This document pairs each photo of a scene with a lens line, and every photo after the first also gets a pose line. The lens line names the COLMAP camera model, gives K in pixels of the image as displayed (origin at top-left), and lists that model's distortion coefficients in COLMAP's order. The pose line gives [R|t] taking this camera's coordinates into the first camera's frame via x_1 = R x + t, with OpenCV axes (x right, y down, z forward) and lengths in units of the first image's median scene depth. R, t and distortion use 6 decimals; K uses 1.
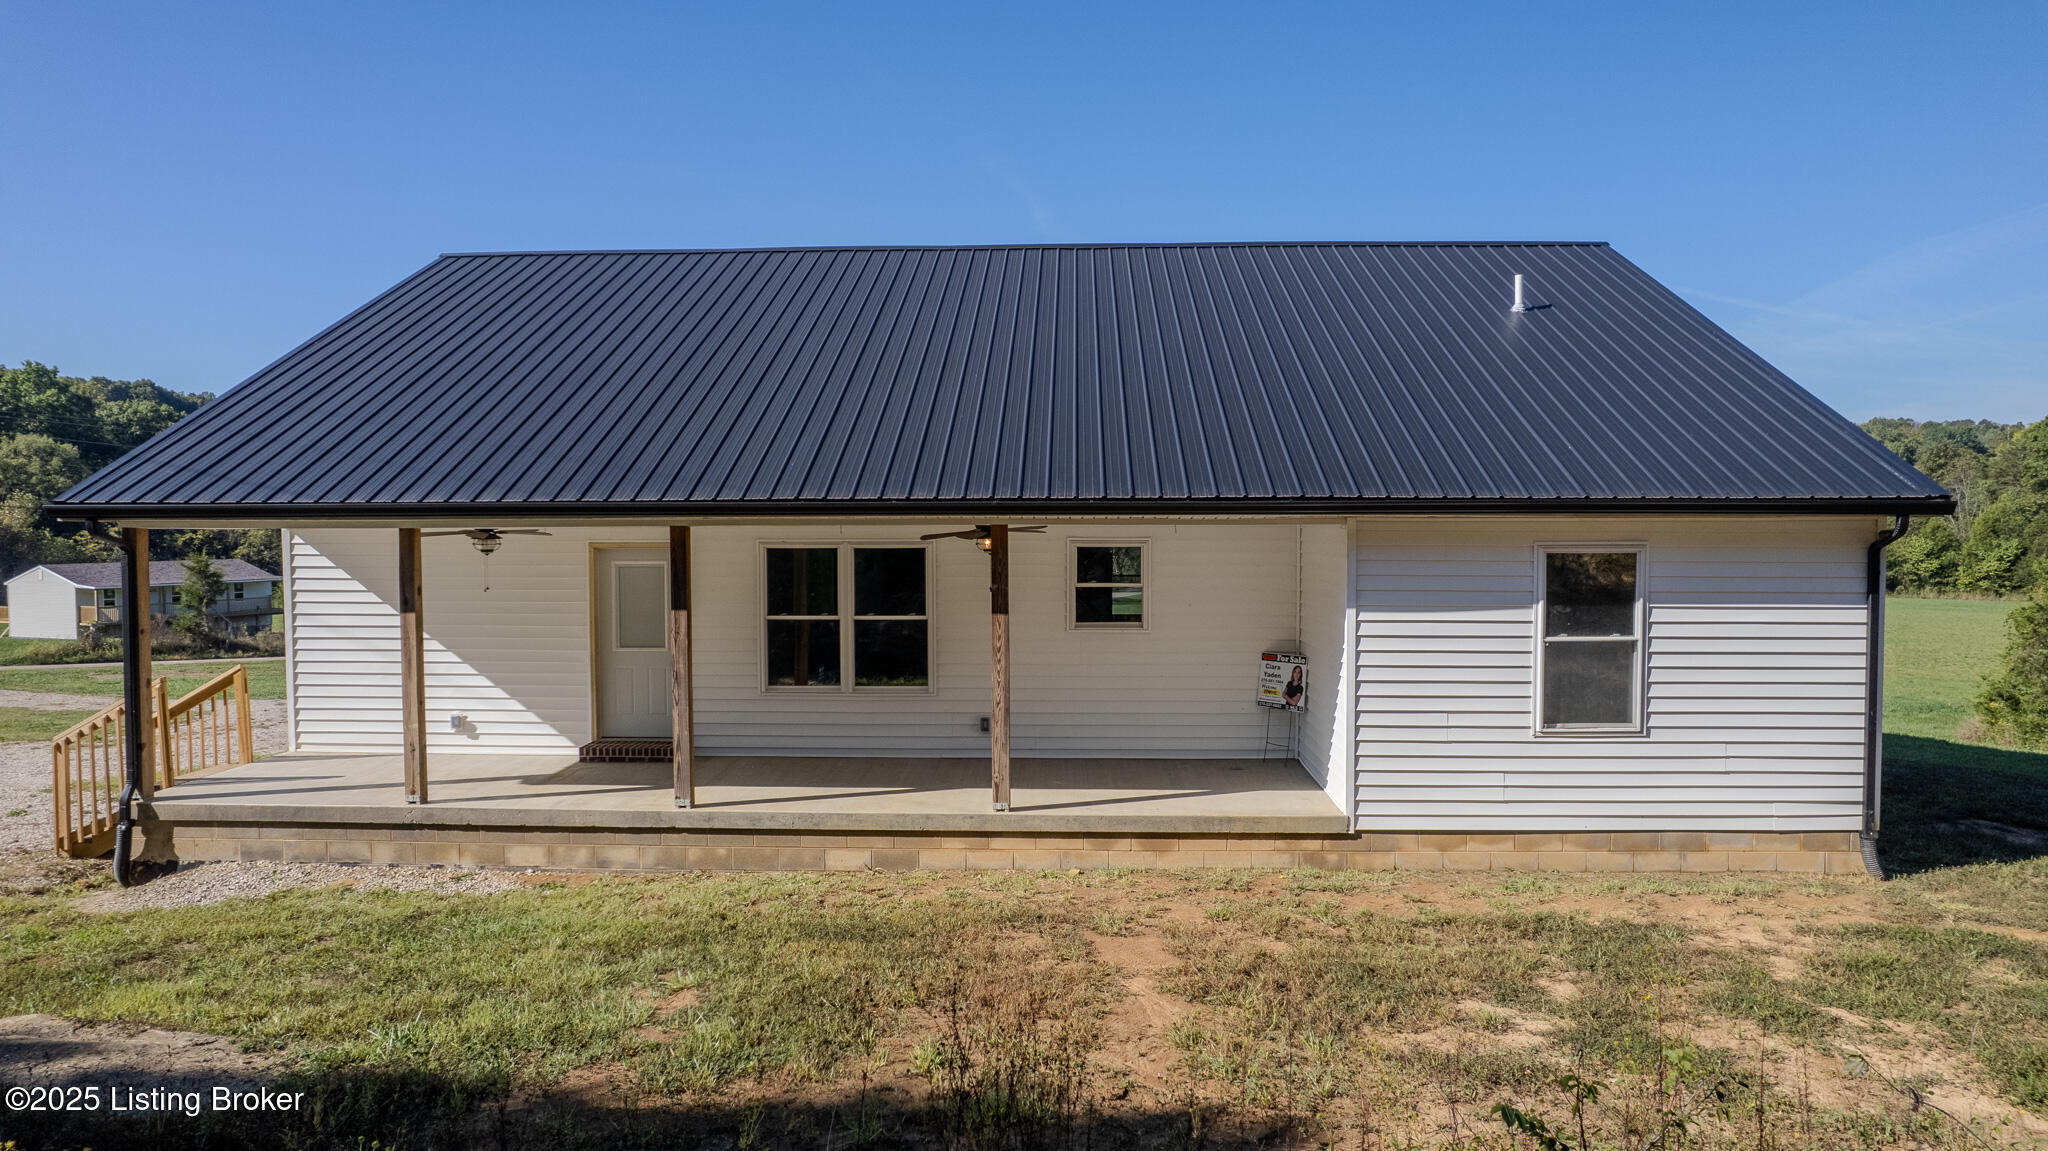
lens RADIAL K [[1299.9, 0, 1072.0], [0, 1299.9, 575.7], [0, 0, 1]] dist [-0.072722, 0.099598]
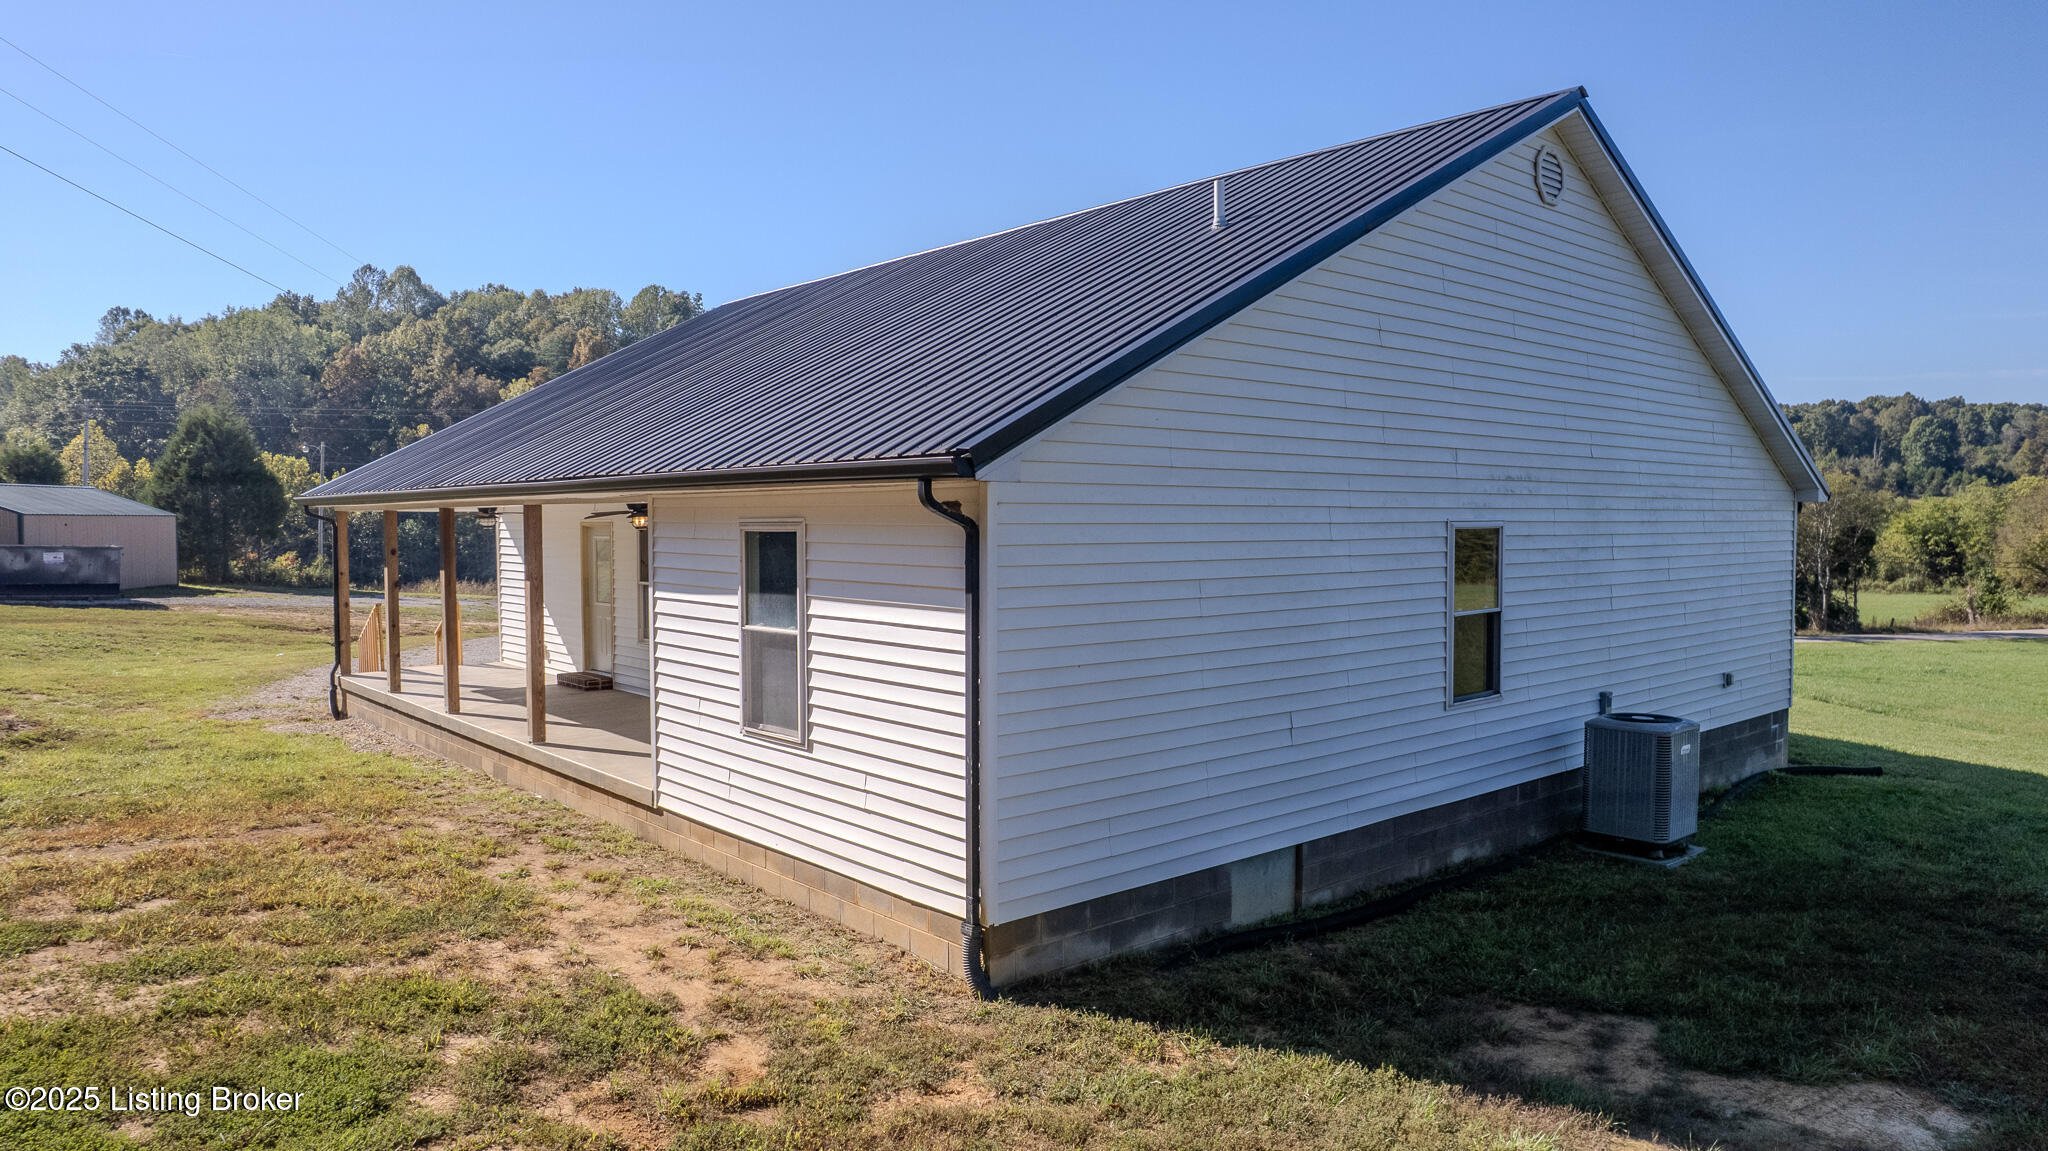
lens RADIAL K [[1307.2, 0, 1024.0], [0, 1307.2, 575.5], [0, 0, 1]] dist [-0.075271, 0.065407]
pose [[0.691600, 0.032392, -0.721554, 1.152440], [-0.030485, 0.999413, 0.015646, -0.006843], [0.721638, 0.011176, 0.692181, 0.512571]]
